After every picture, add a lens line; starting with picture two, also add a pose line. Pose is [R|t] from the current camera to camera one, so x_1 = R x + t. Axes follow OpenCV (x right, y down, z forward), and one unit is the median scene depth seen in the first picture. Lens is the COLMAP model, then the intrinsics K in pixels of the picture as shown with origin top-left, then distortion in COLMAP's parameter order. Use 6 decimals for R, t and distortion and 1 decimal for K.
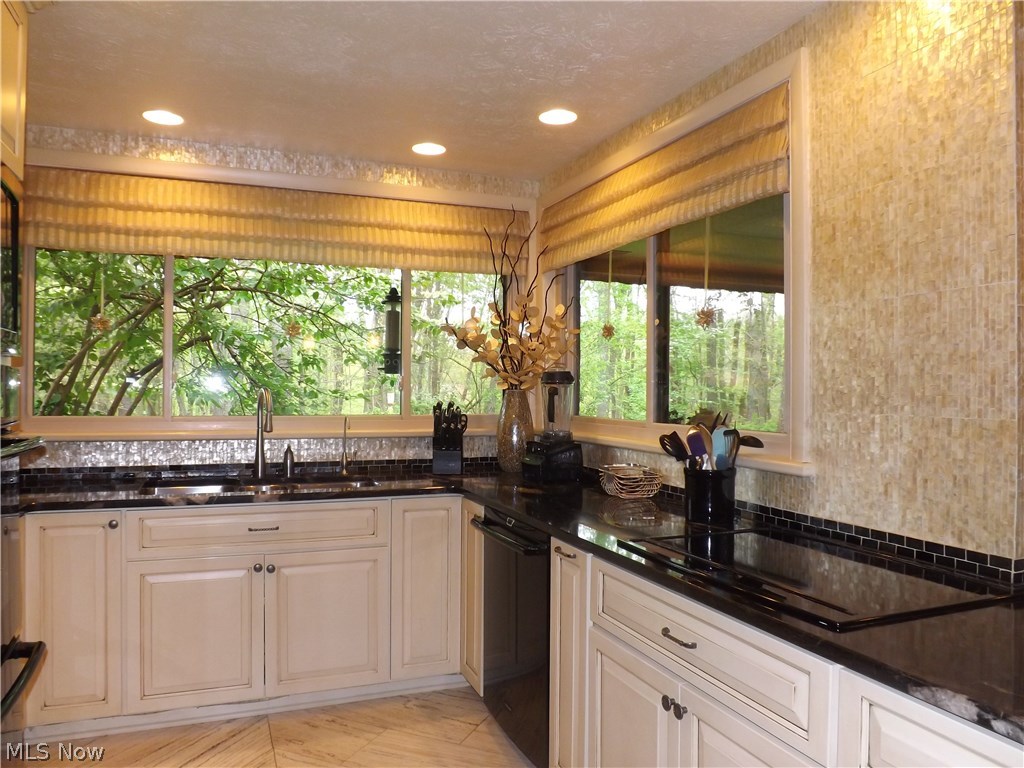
lens RADIAL K [[739.5, 0, 509.5], [0, 739.5, 380.1], [0, 0, 1]] dist [-0.059756, 0.019868]
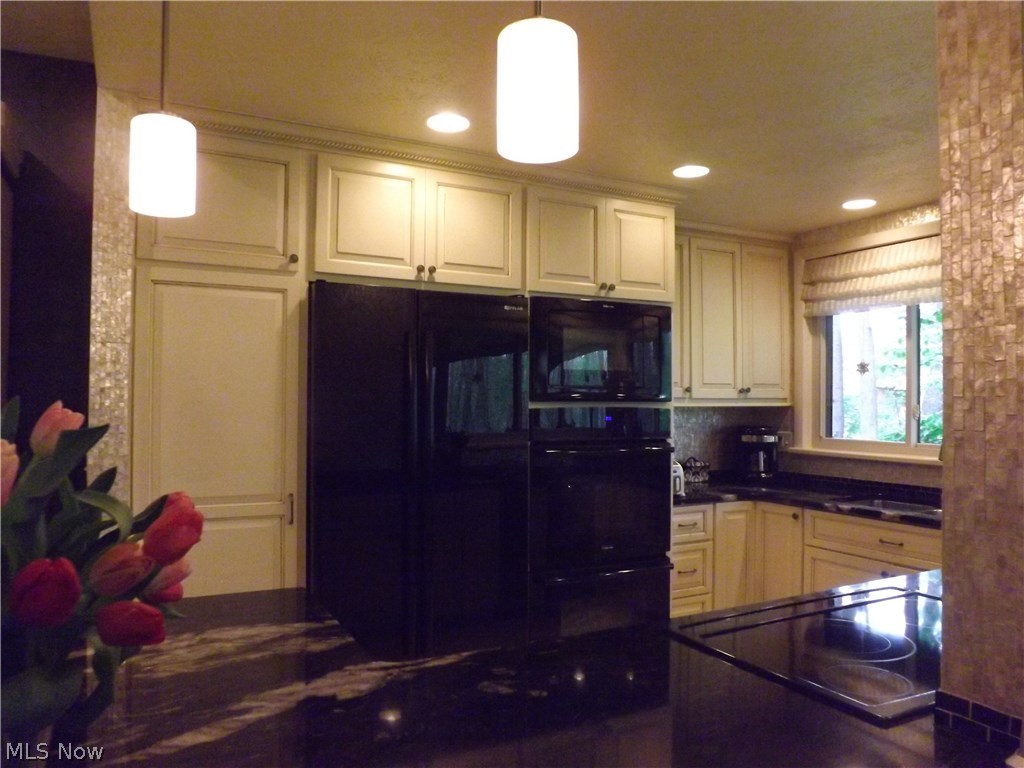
lens RADIAL K [[739.5, 0, 501.5], [0, 739.5, 384.5], [0, 0, 1]] dist [-0.059756, 0.019868]
pose [[0.095719, -0.026050, -0.995067, 0.747886], [0.003490, 0.999660, -0.025834, -0.019147], [0.995402, -0.001000, 0.095777, 0.278545]]
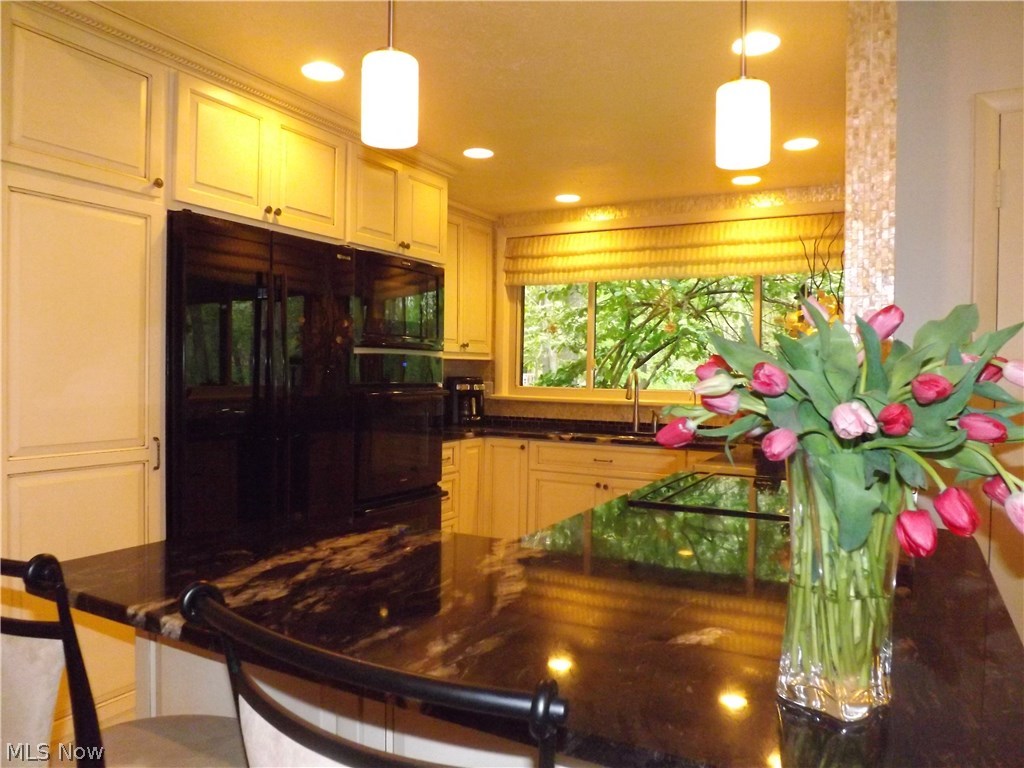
lens RADIAL K [[739.5, 0, 503.3], [0, 739.5, 384.1], [0, 0, 1]] dist [-0.059756, 0.019868]
pose [[0.637809, 0.017600, -0.769994, 0.712561], [-0.003988, 0.999801, 0.019549, 0.013605], [0.770185, -0.009397, 0.637752, -0.140534]]
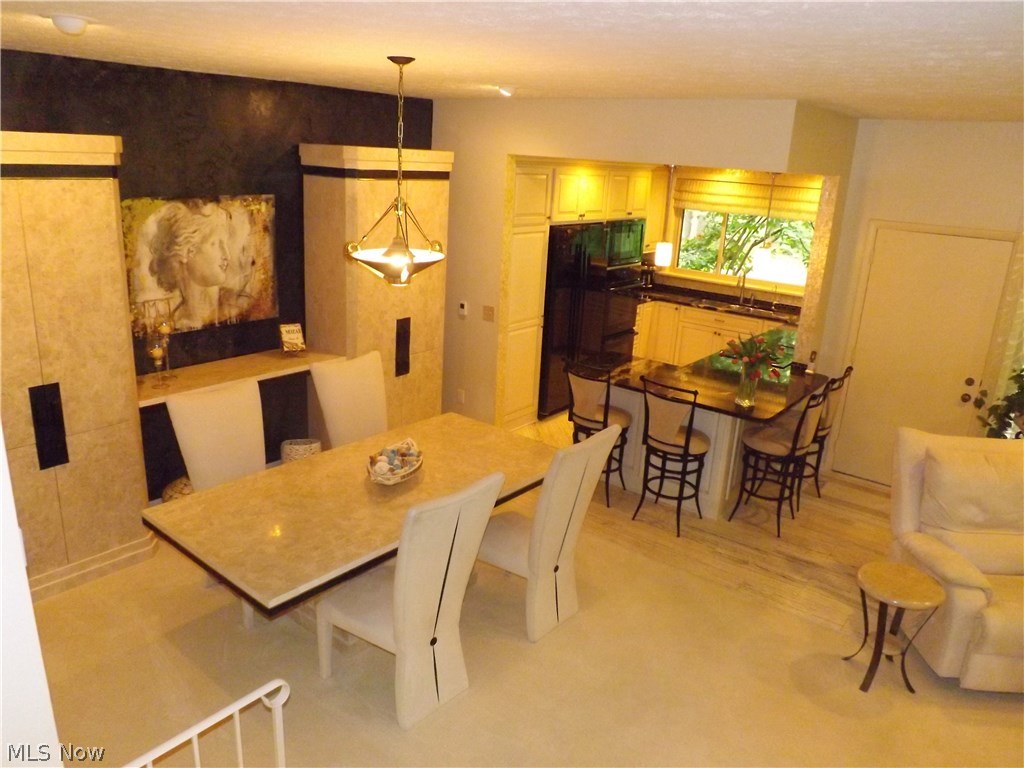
lens RADIAL K [[739.5, 0, 504.2], [0, 739.5, 385.0], [0, 0, 1]] dist [-0.059756, 0.019868]
pose [[0.493631, 0.277458, -0.824224, 1.711162], [-0.036831, 0.953561, 0.298939, -0.391689], [0.868891, -0.117209, 0.480926, -1.169257]]
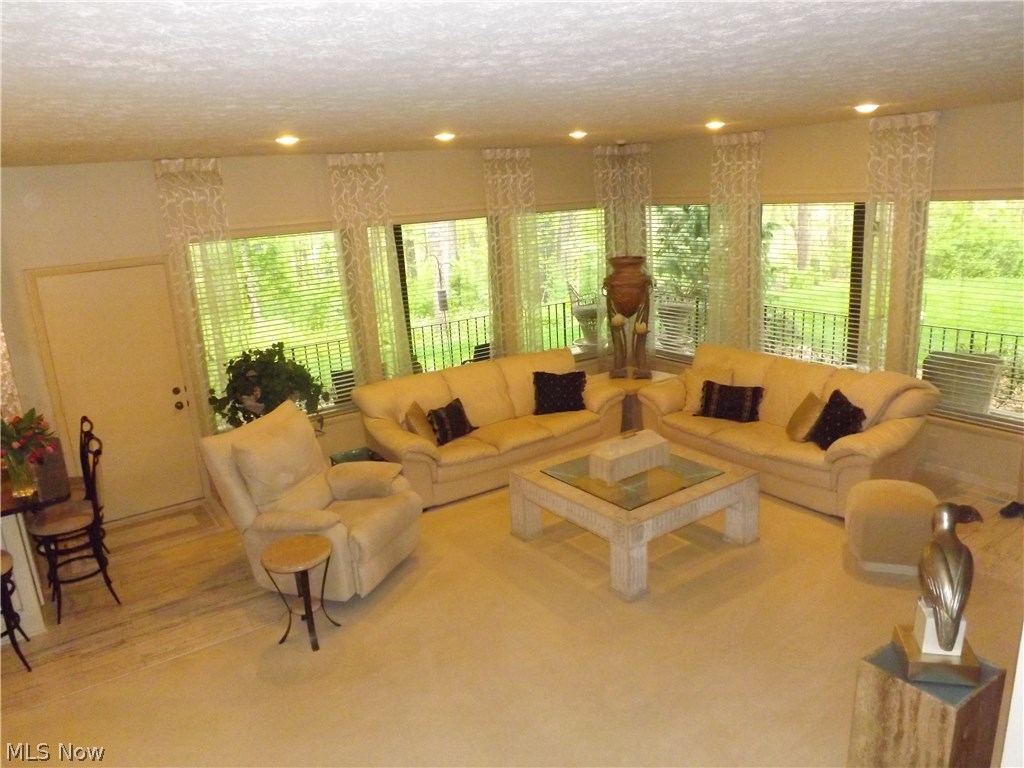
lens RADIAL K [[739.5, 0, 510.2], [0, 739.5, 384.9], [0, 0, 1]] dist [-0.059756, 0.019868]
pose [[0.977057, -0.113554, 0.180182, 1.300322], [0.062169, 0.961225, 0.268666, -0.405205], [-0.203703, -0.251300, 0.946231, -1.407752]]
